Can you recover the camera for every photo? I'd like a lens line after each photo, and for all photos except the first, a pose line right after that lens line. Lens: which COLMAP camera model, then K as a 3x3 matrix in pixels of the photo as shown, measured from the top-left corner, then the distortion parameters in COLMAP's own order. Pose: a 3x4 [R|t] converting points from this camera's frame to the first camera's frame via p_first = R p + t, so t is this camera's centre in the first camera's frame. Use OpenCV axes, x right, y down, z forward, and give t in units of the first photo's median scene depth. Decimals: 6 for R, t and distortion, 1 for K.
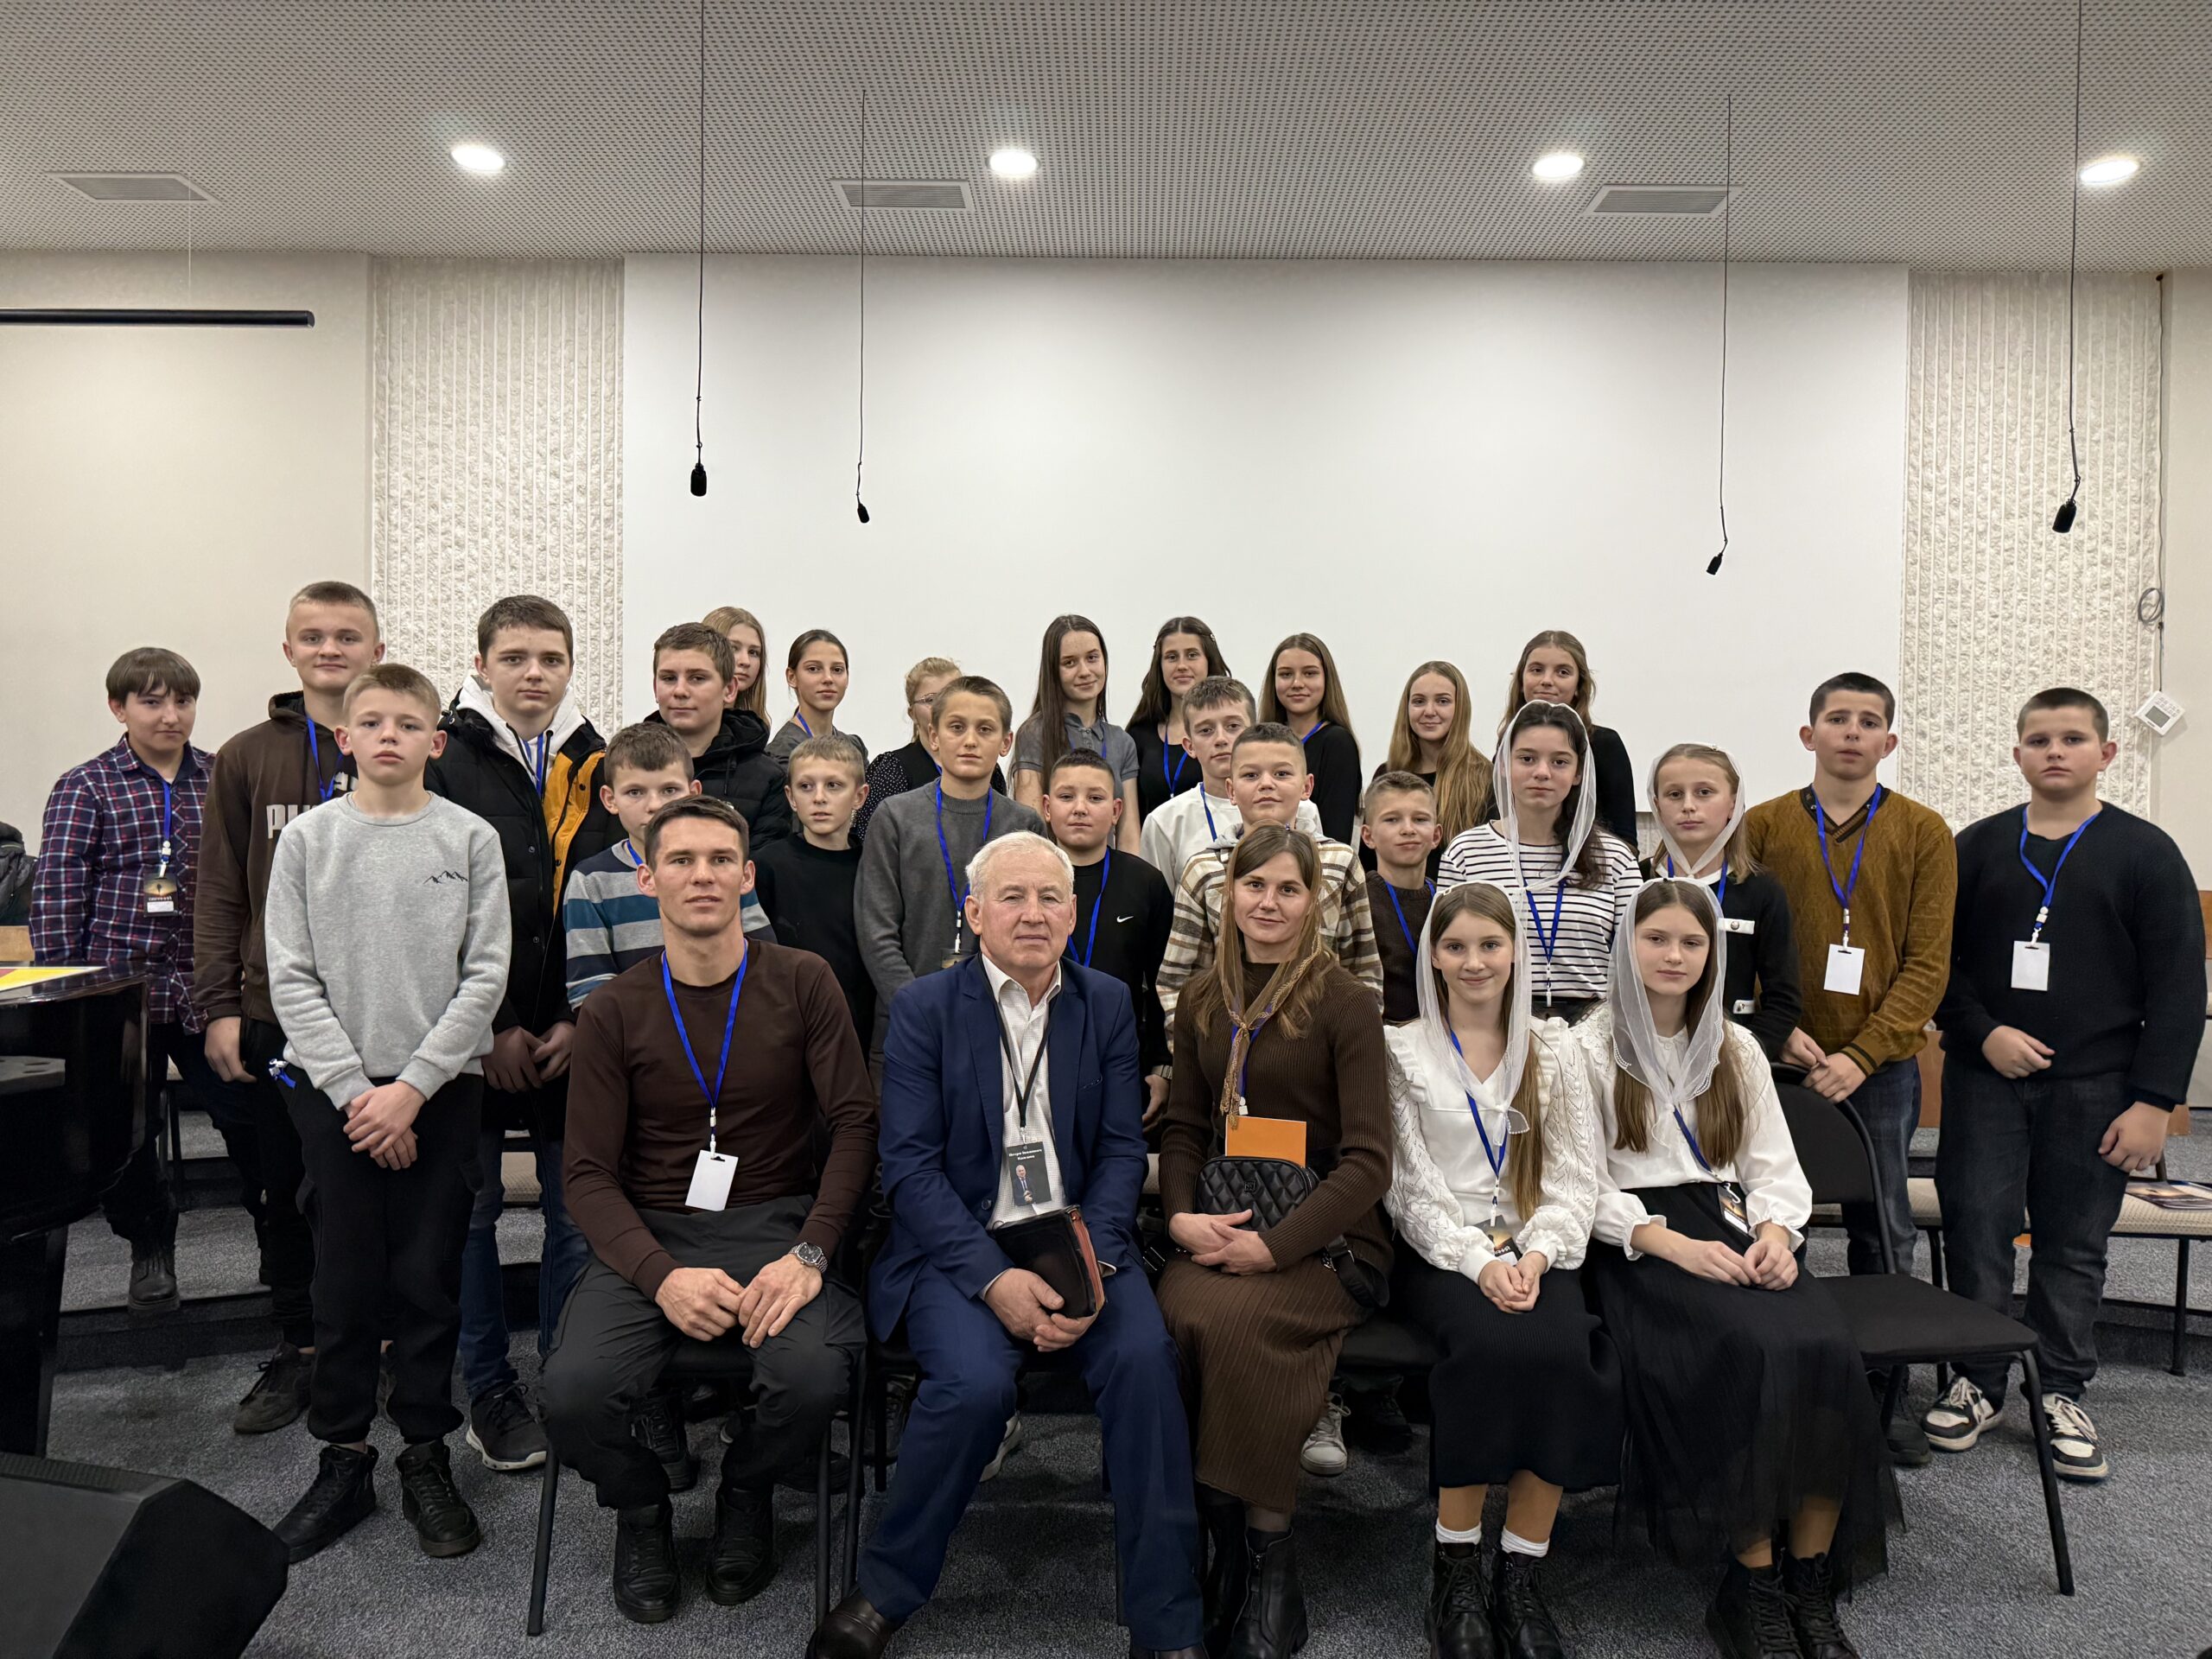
lens RADIAL K [[1545.3, 0, 1076.2], [0, 1545.3, 841.5], [0, 0, 1]] dist [0.061219, -0.071941]
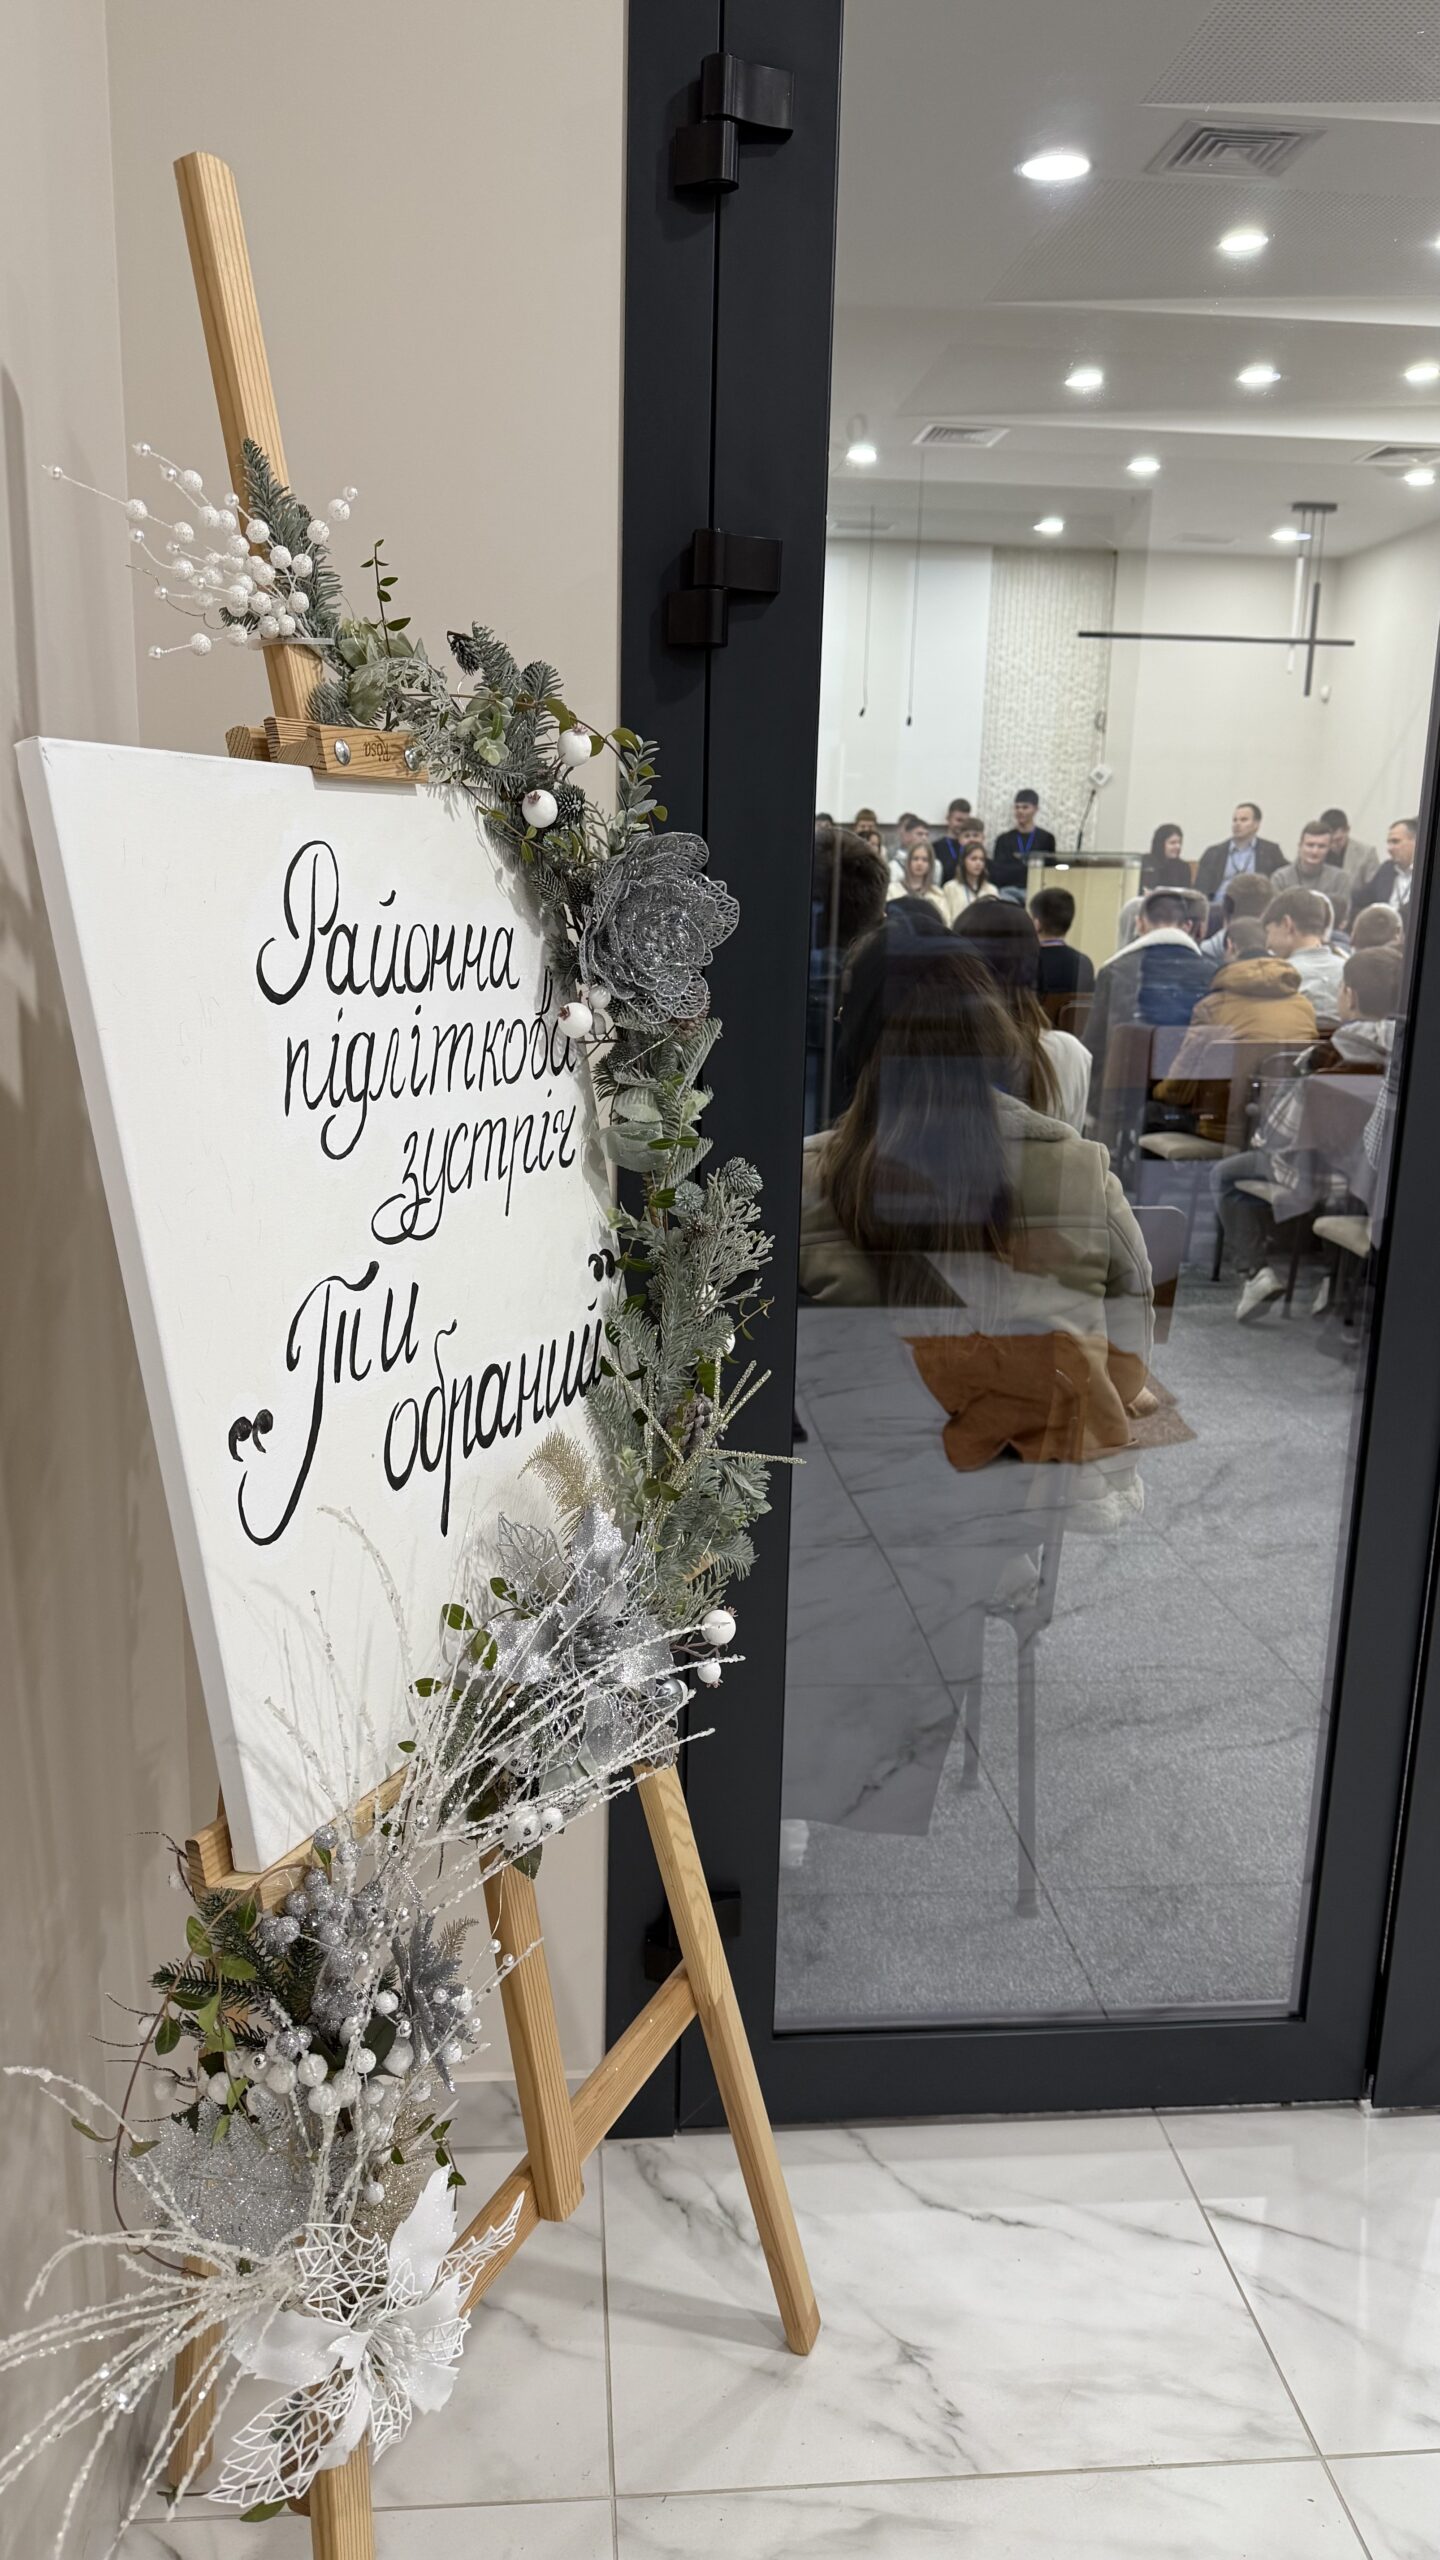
lens RADIAL K [[1870.9, 0, 711.1], [0, 1870.9, 1290.7], [0, 0, 1]] dist [0.010875, 0.001881]
pose [[0.992412, -0.017059, 0.121769, -0.153323], [-0.007492, 0.980099, 0.198366, 0.104746], [-0.122730, -0.197773, 0.972534, -1.529603]]
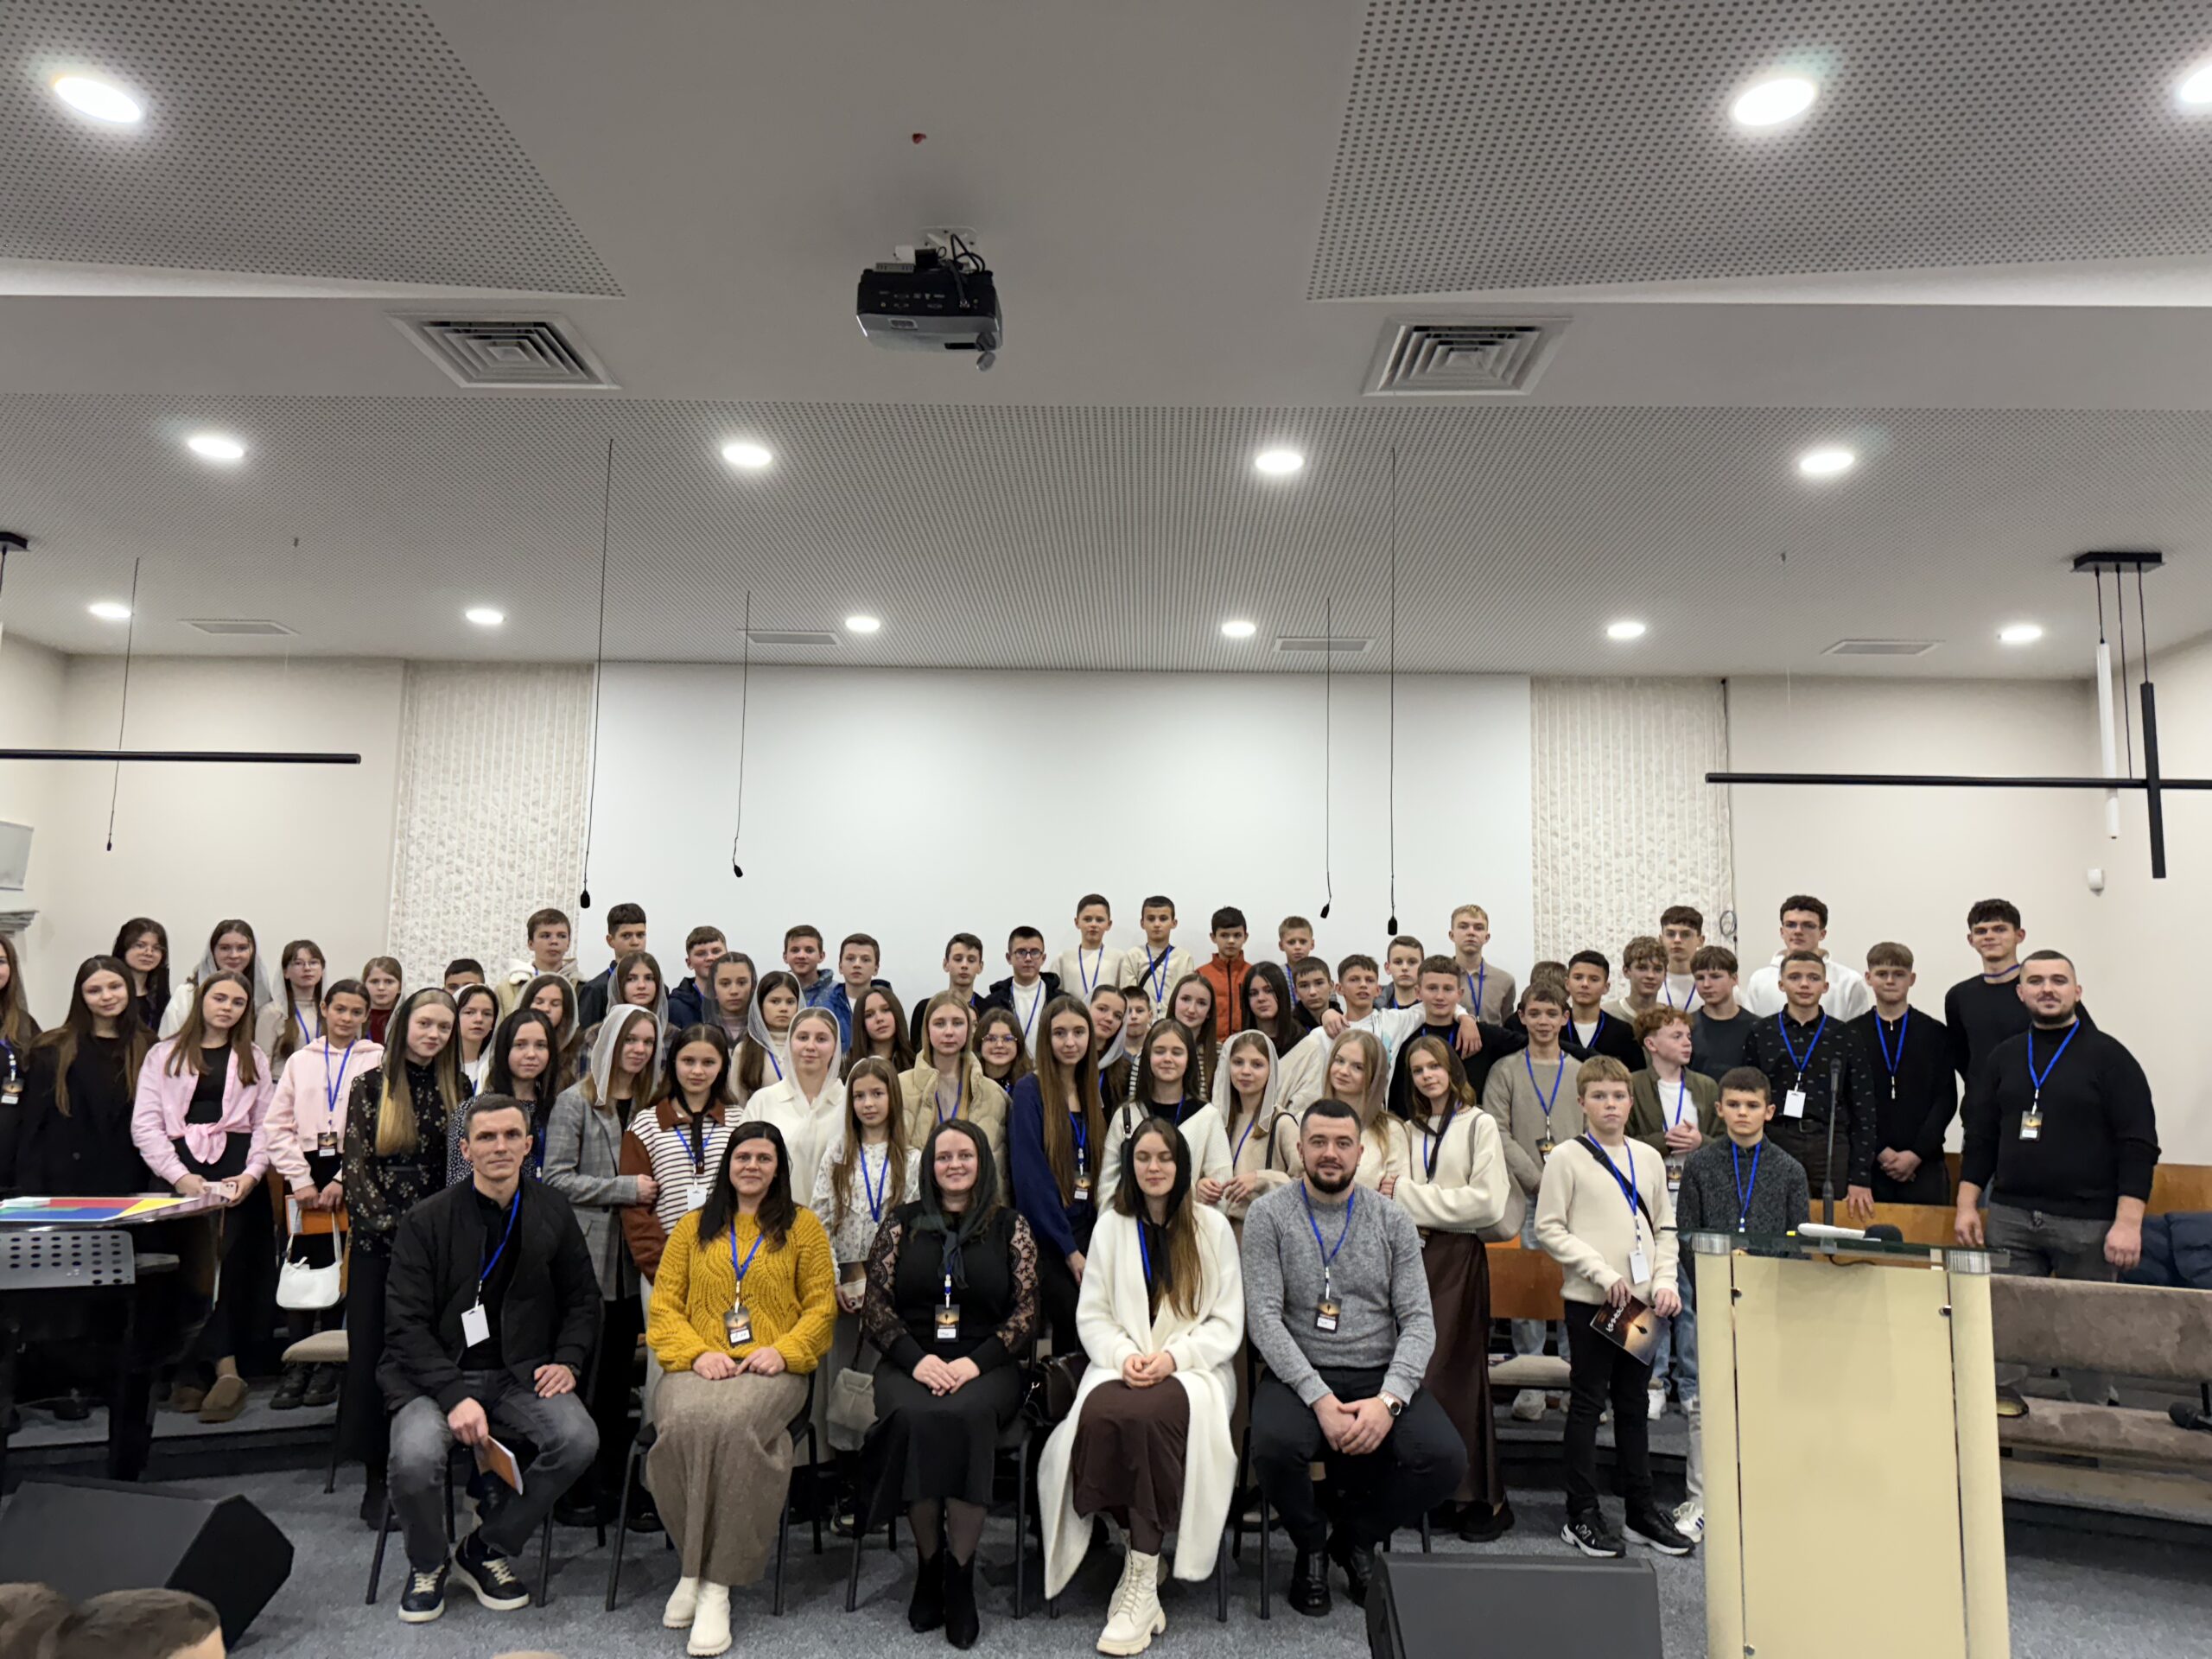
lens RADIAL K [[1545.3, 0, 1083.8], [0, 1545.3, 842.6], [0, 0, 1]] dist [0.061219, -0.071941]
pose [[0.999983, 0.001136, -0.005687, 0.146784], [-0.001953, 0.989318, -0.145764, -0.024445], [0.005461, 0.145772, 0.989303, -0.318542]]
